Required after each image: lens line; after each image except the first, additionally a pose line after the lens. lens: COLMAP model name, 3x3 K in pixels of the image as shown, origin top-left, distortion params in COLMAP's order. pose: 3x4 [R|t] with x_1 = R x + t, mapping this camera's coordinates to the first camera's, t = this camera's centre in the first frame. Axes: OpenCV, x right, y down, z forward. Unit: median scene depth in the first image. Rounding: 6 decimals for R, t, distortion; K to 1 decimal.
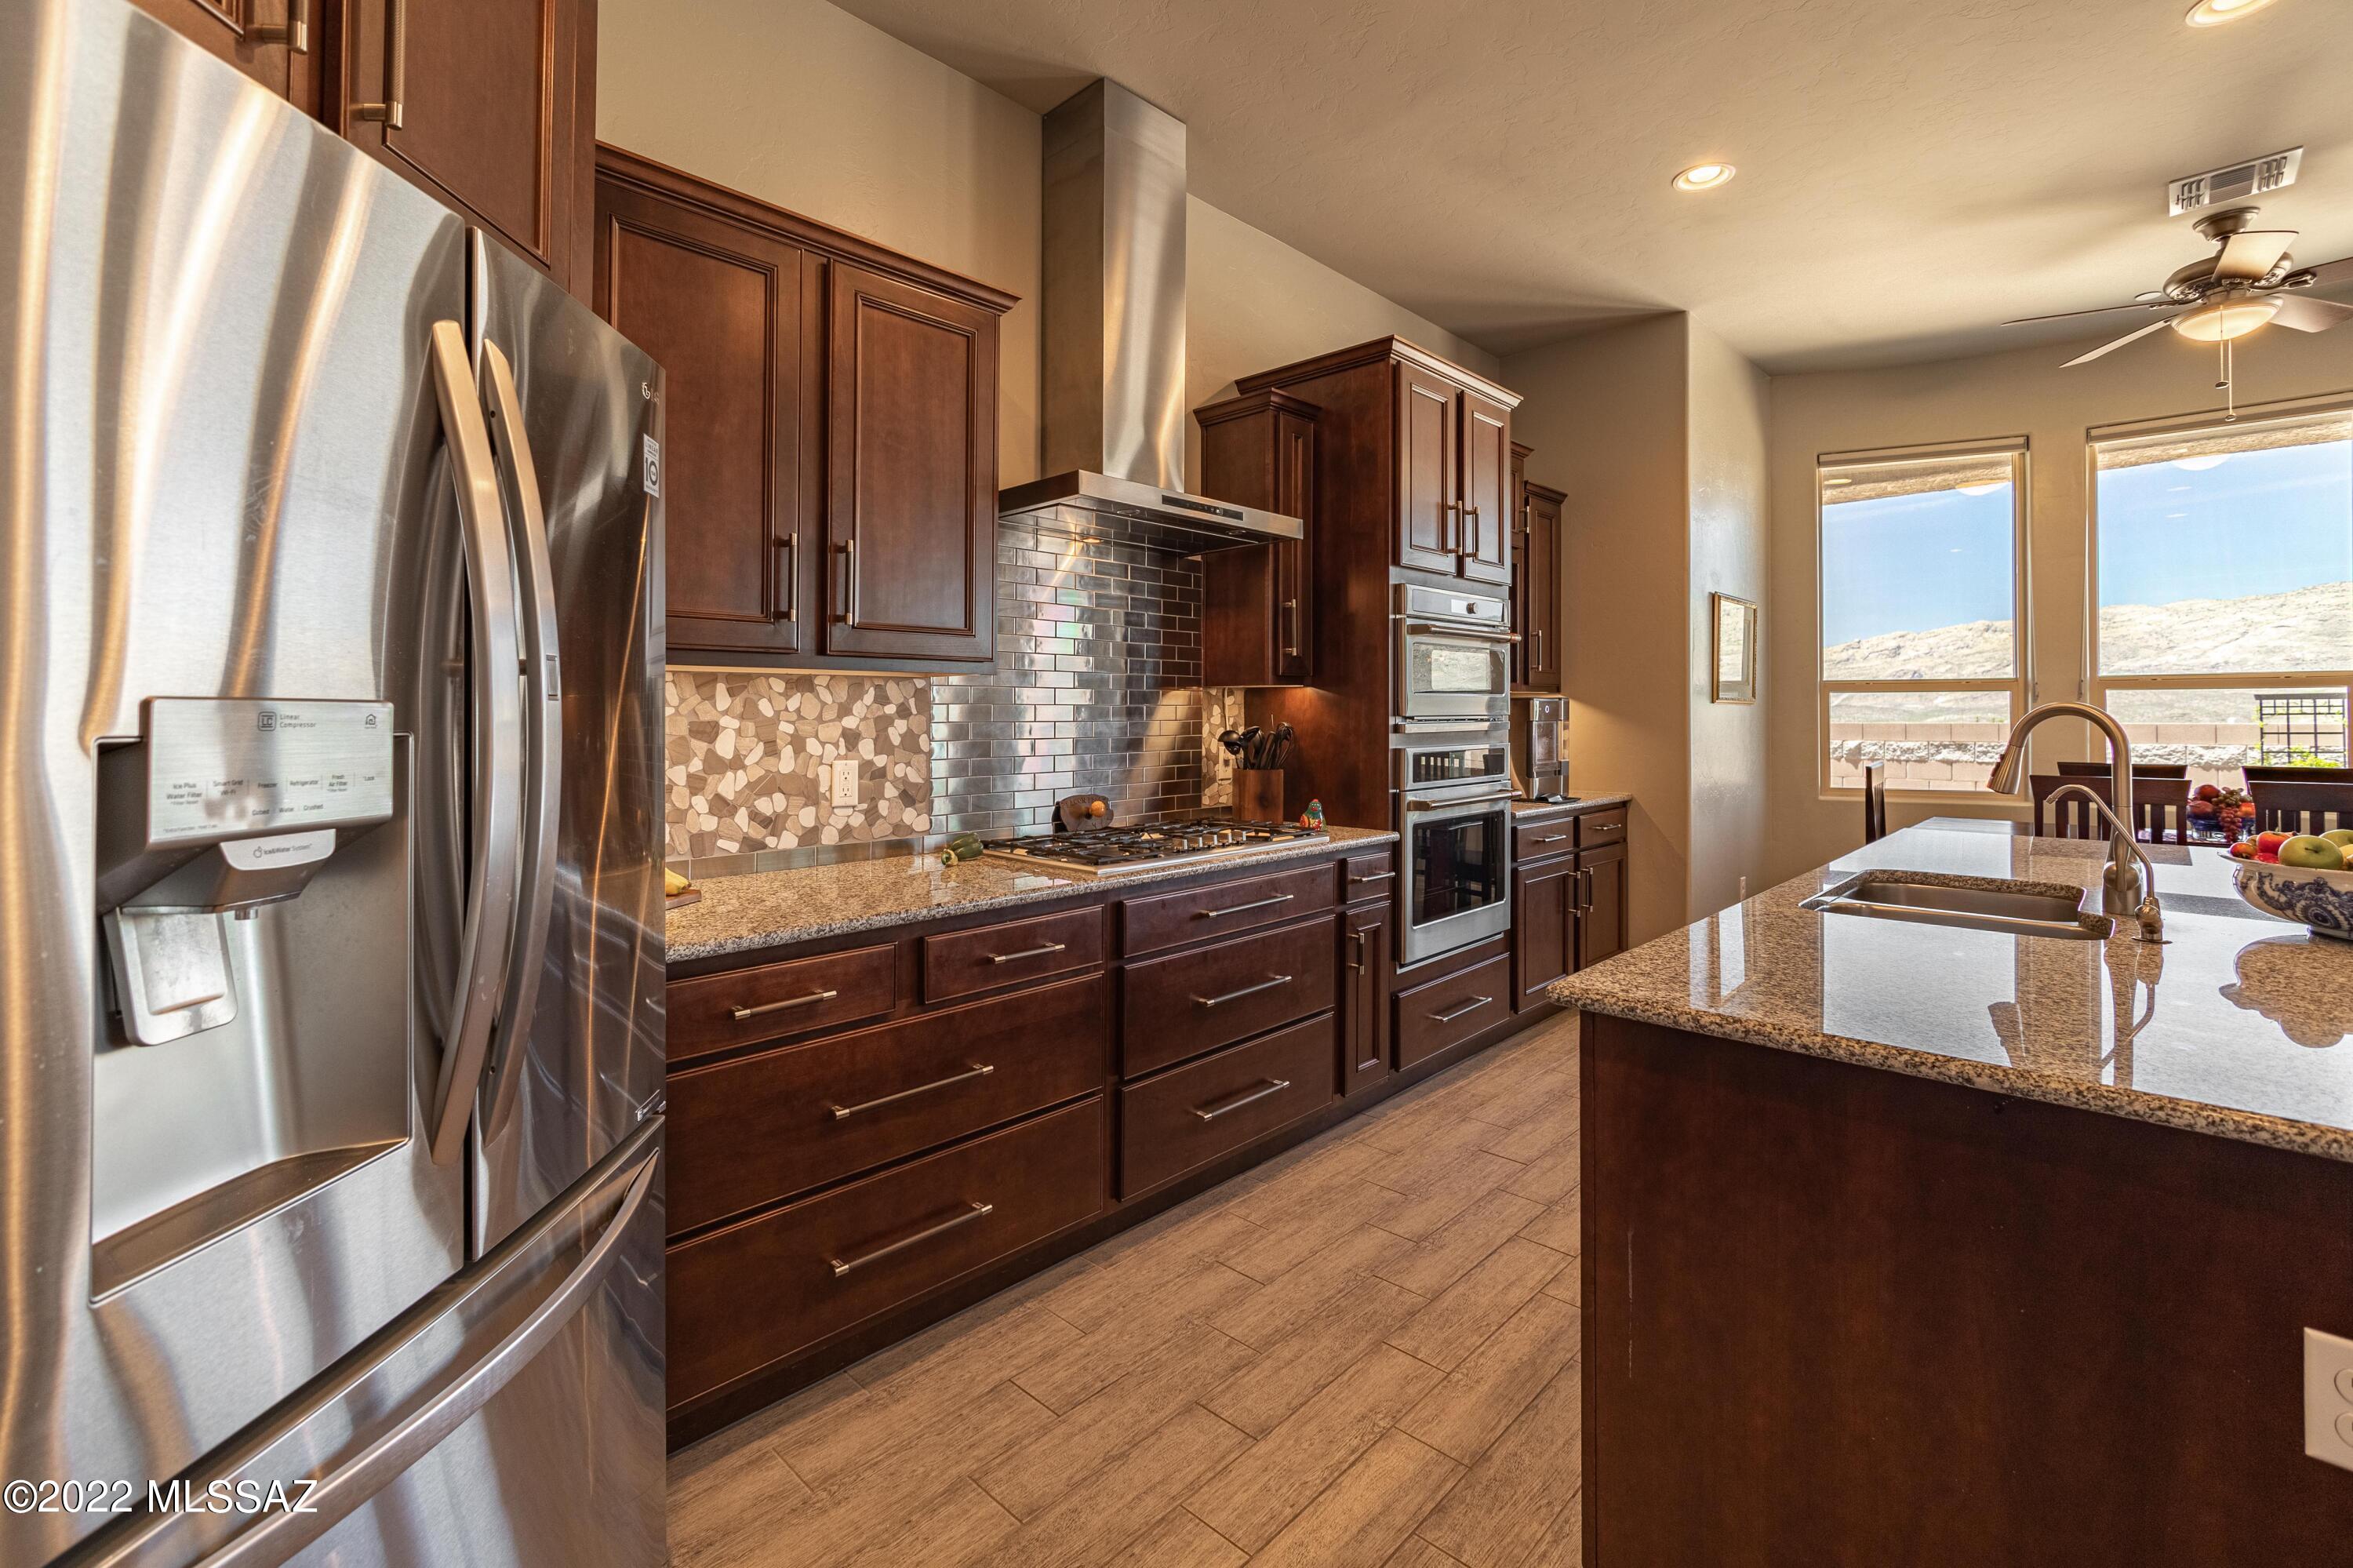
lens RADIAL K [[1049.3, 0, 1182.0], [0, 1049.3, 687.7], [0, 0, 1]] dist [-0.000866, -0.000188]
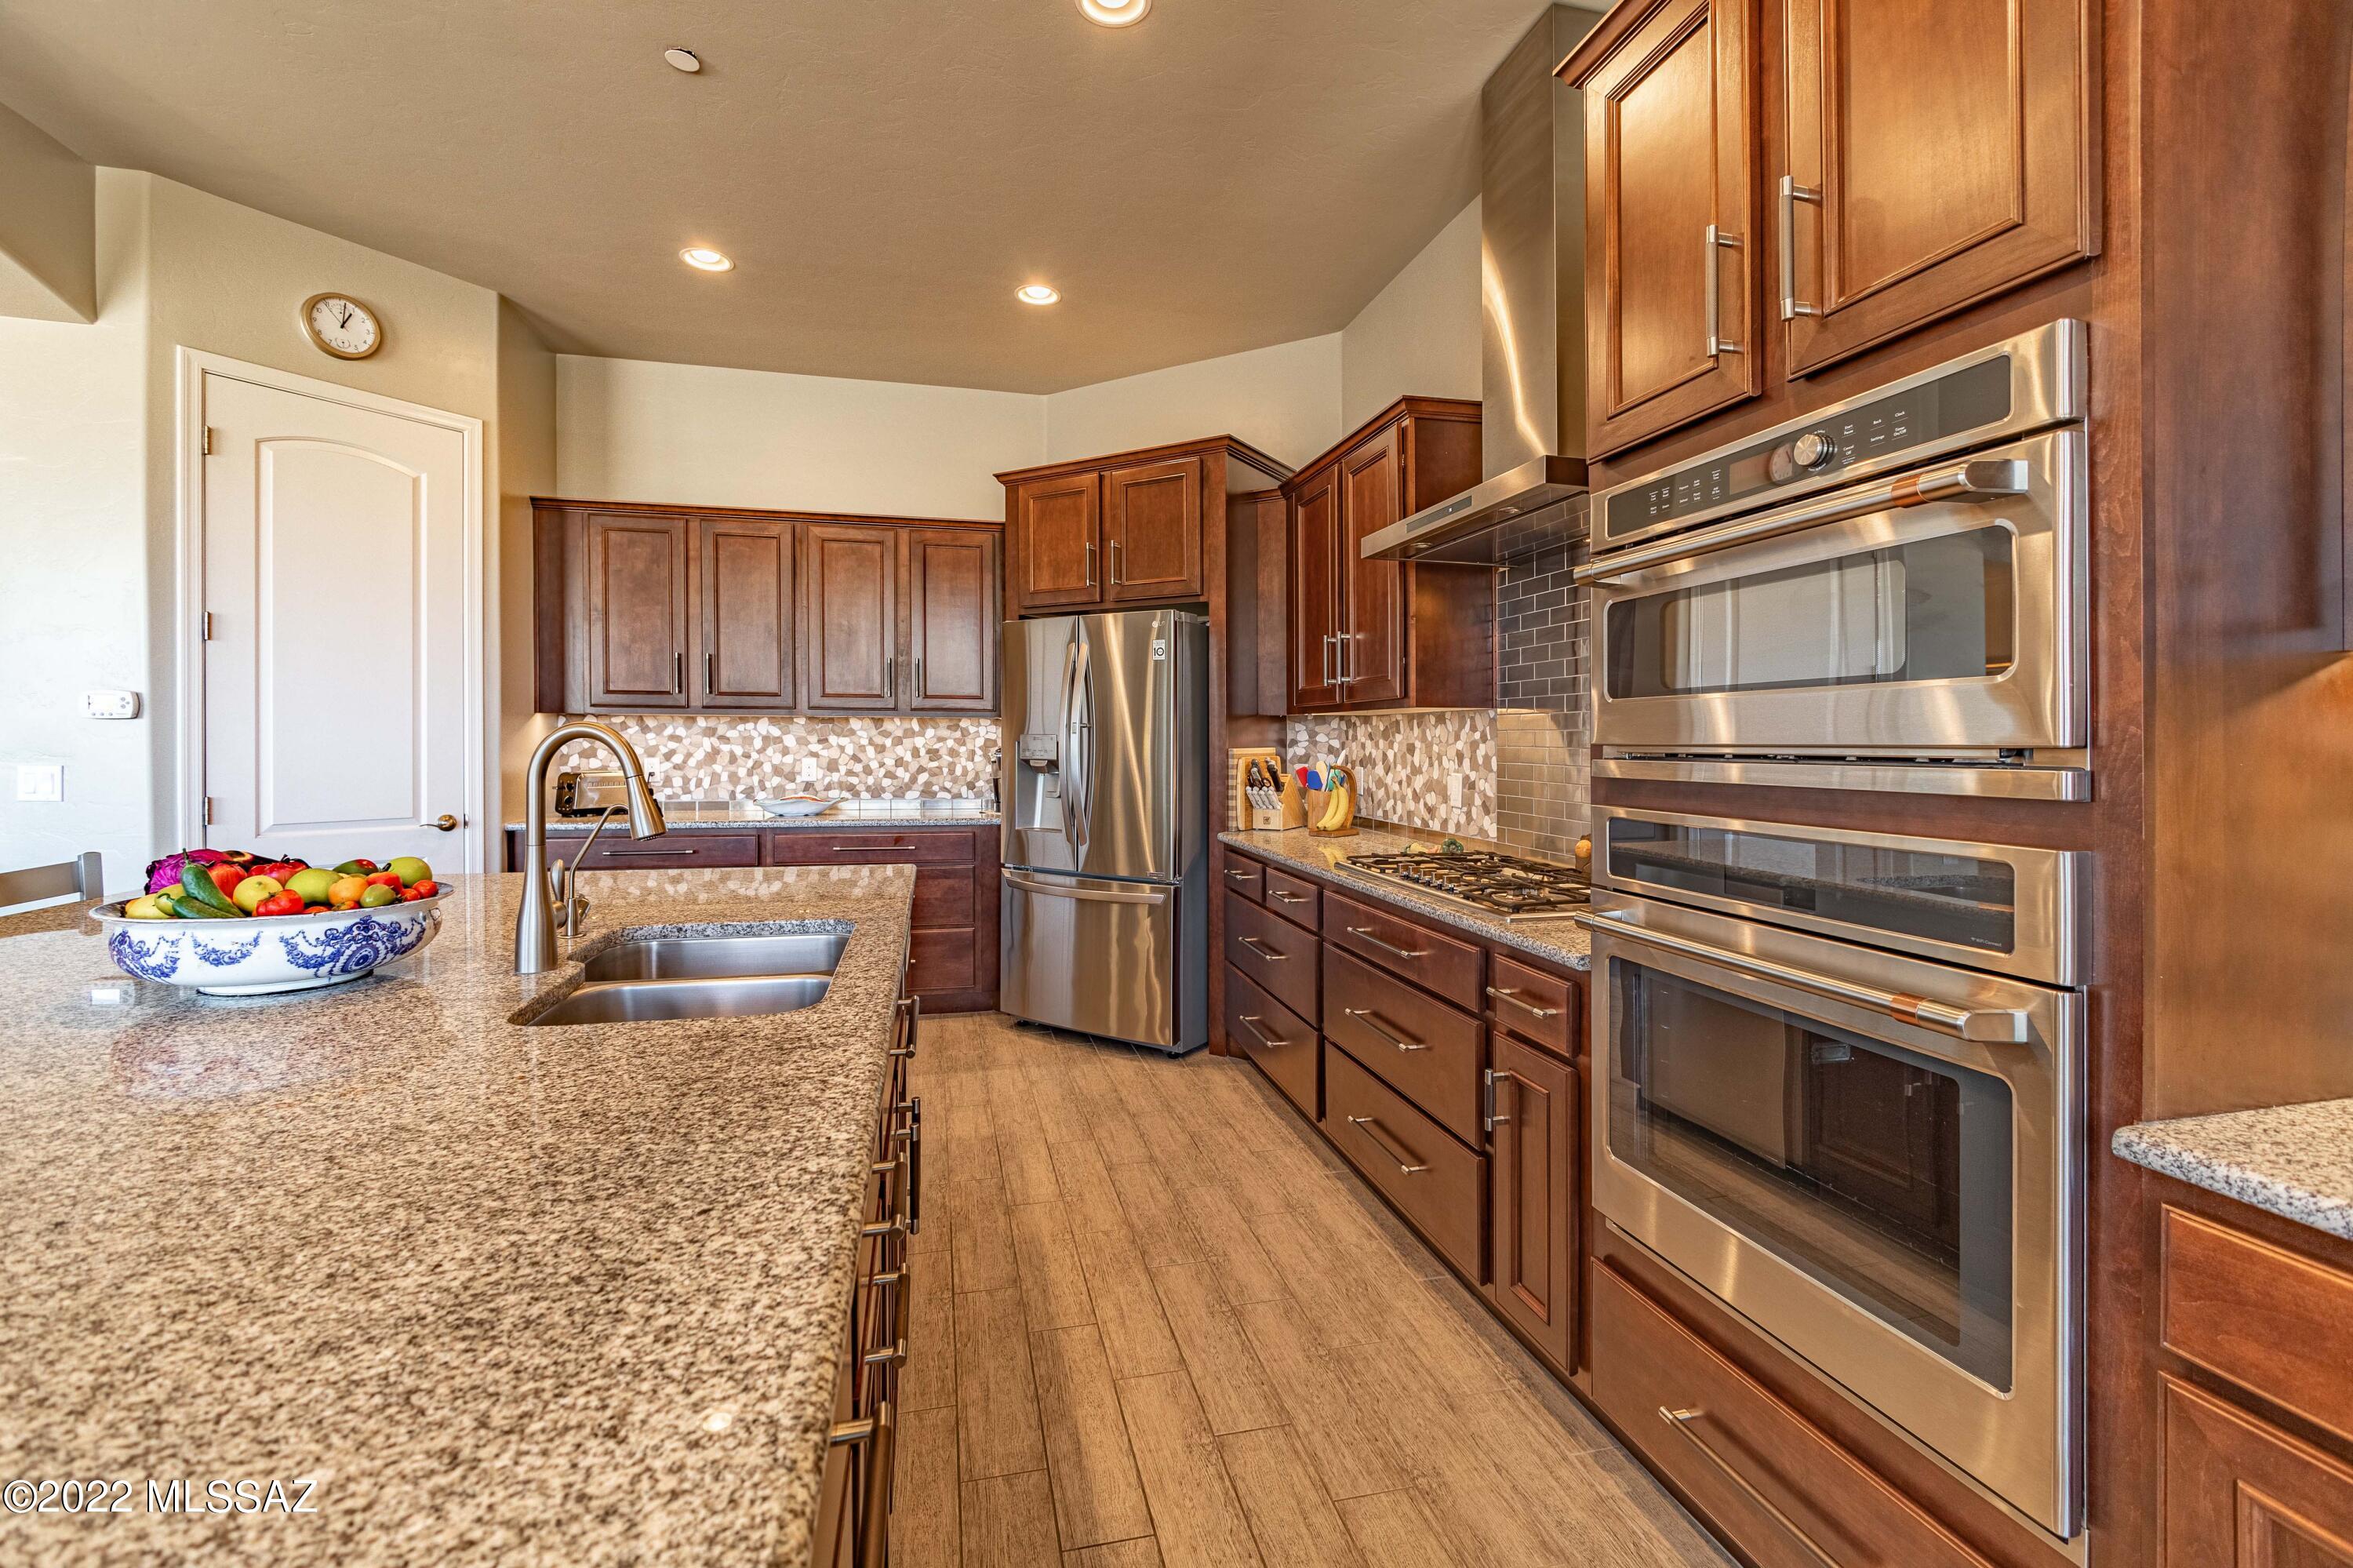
lens RADIAL K [[1015.9, 0, 1174.9], [0, 1015.9, 754.5], [0, 0, 1]] dist [0.000229, -0.000043]
pose [[-0.552970, 0.011075, -0.833127, 0.930570], [0.015062, 0.999881, 0.003295, 0.033608], [0.833065, -0.010726, -0.553071, 1.361954]]
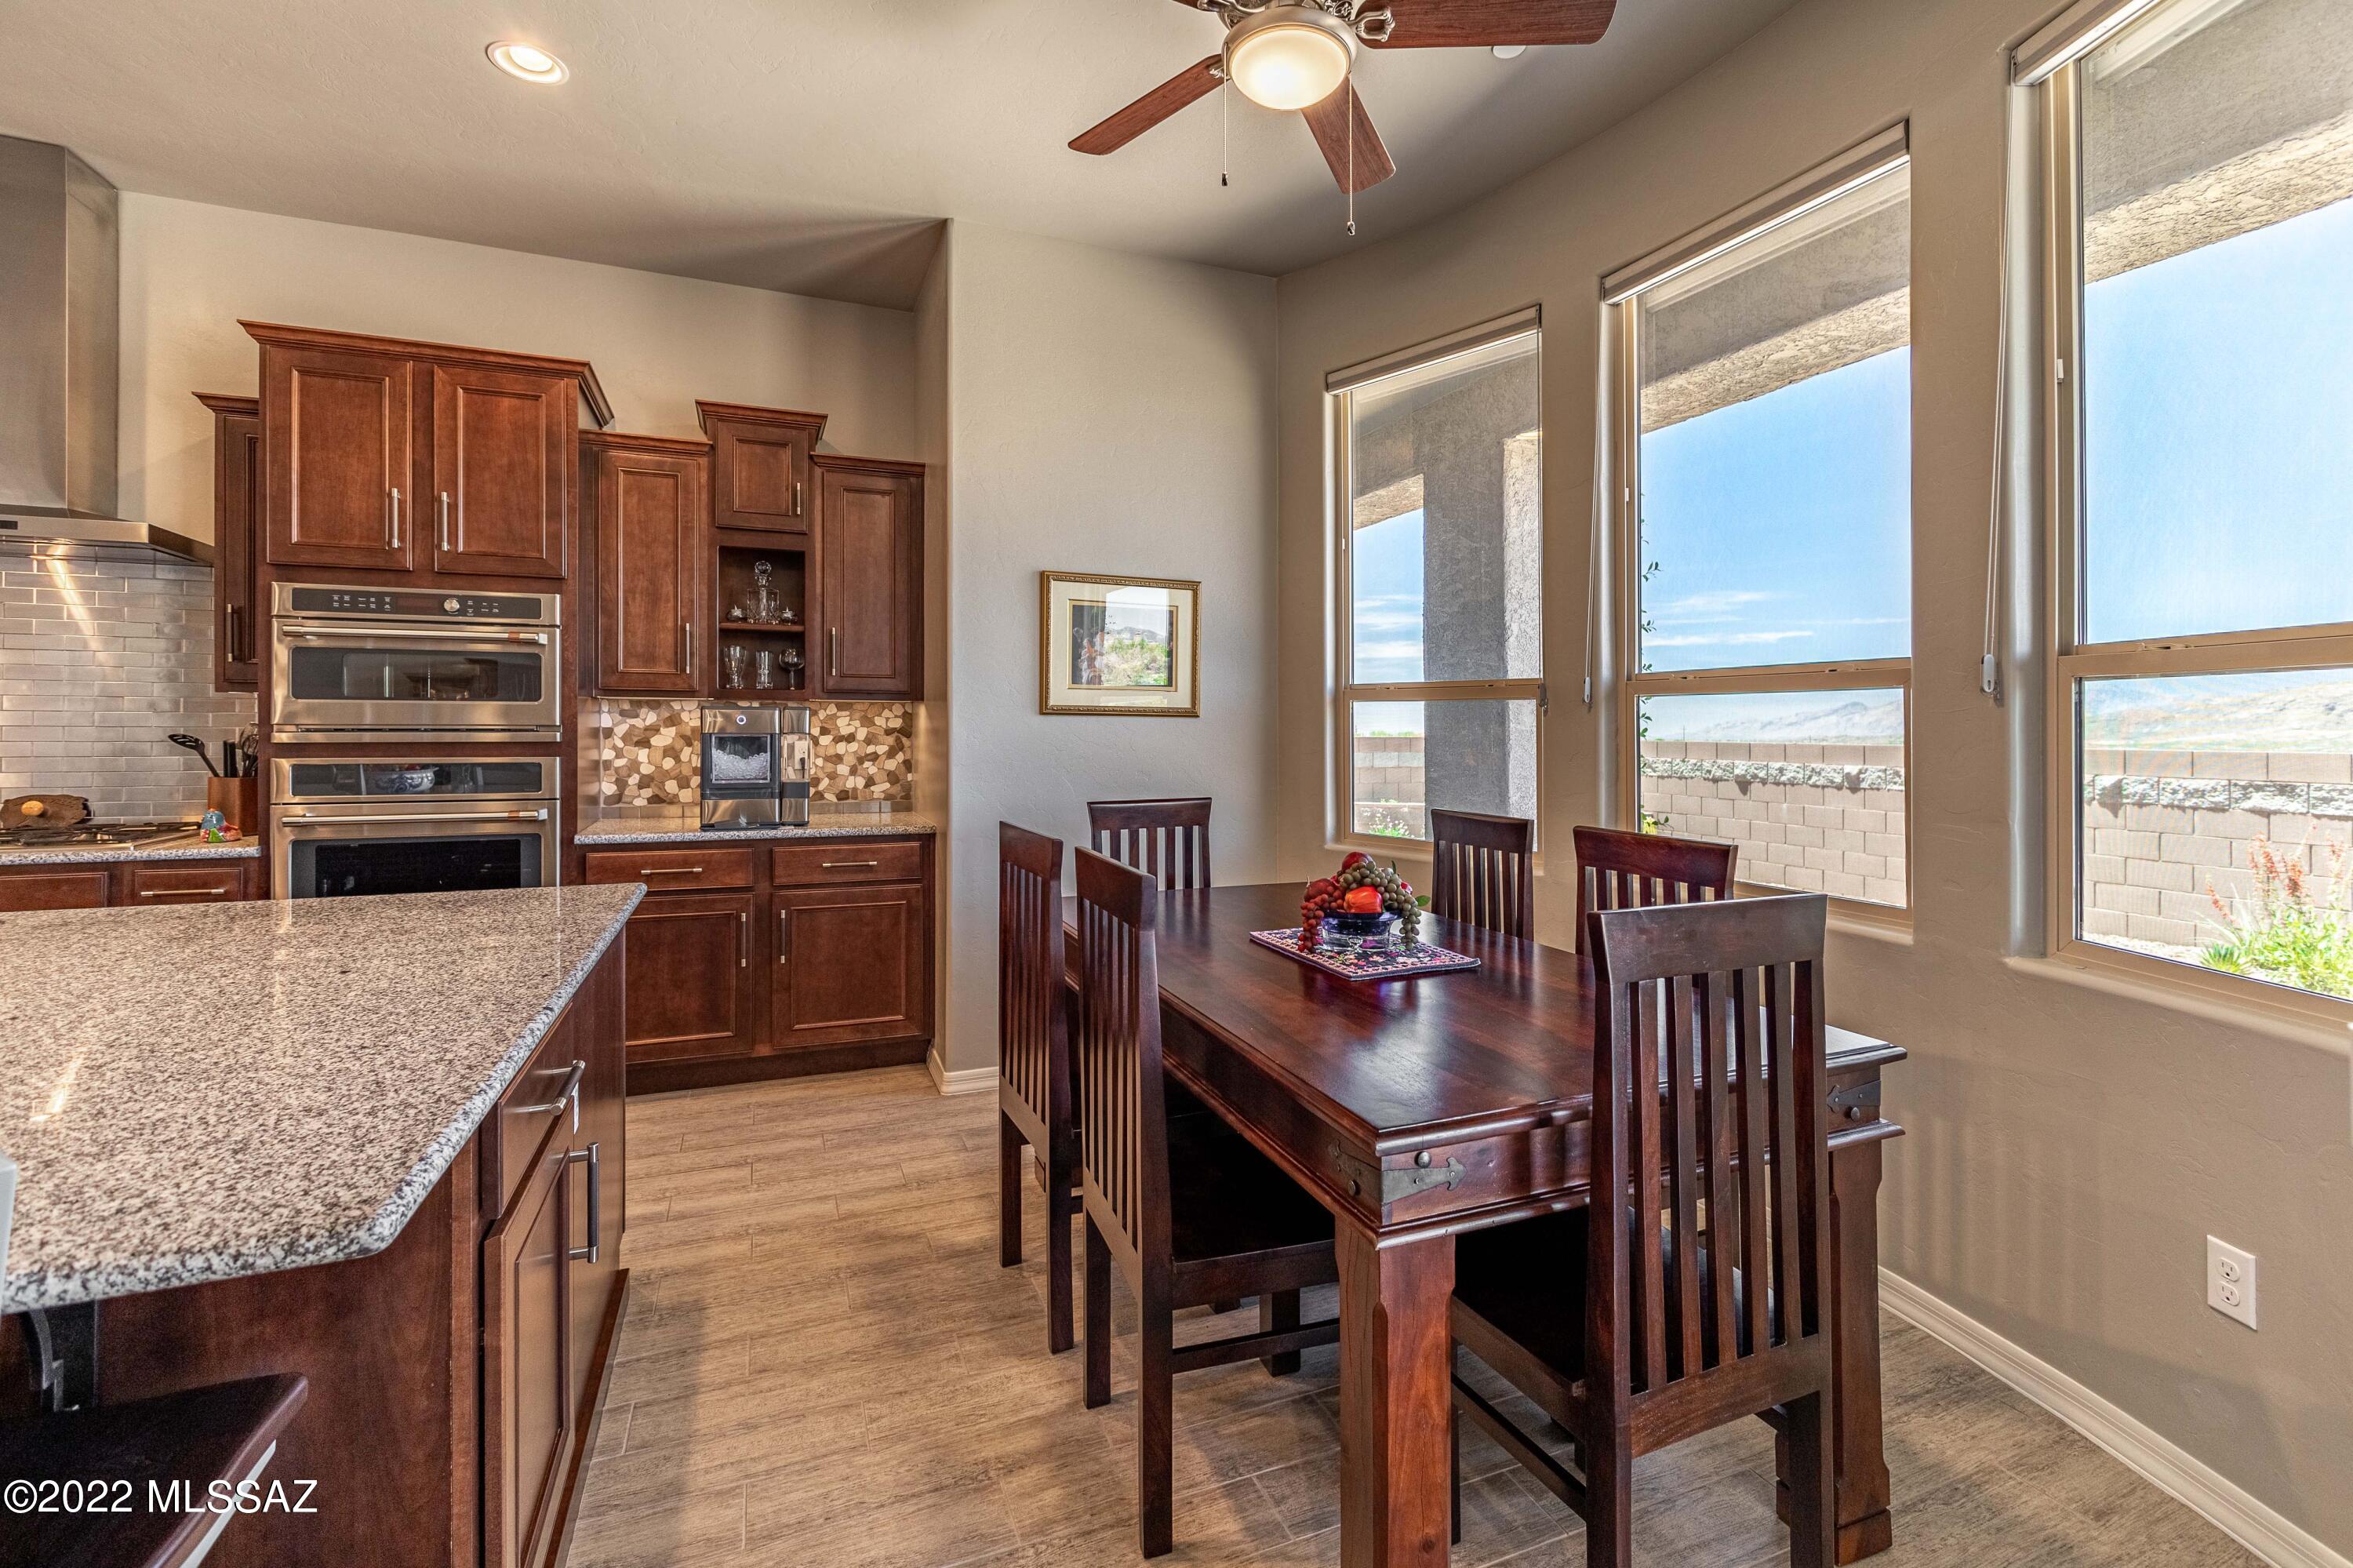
lens RADIAL K [[1036.2, 0, 1185.0], [0, 1036.2, 703.3], [0, 0, 1]] dist [-0.003264, -0.000211]
pose [[0.908902, -0.001137, -0.417008, 1.638582], [0.001387, 0.999999, 0.000296, 0.011174], [0.417007, -0.000848, 0.908903, 0.613752]]
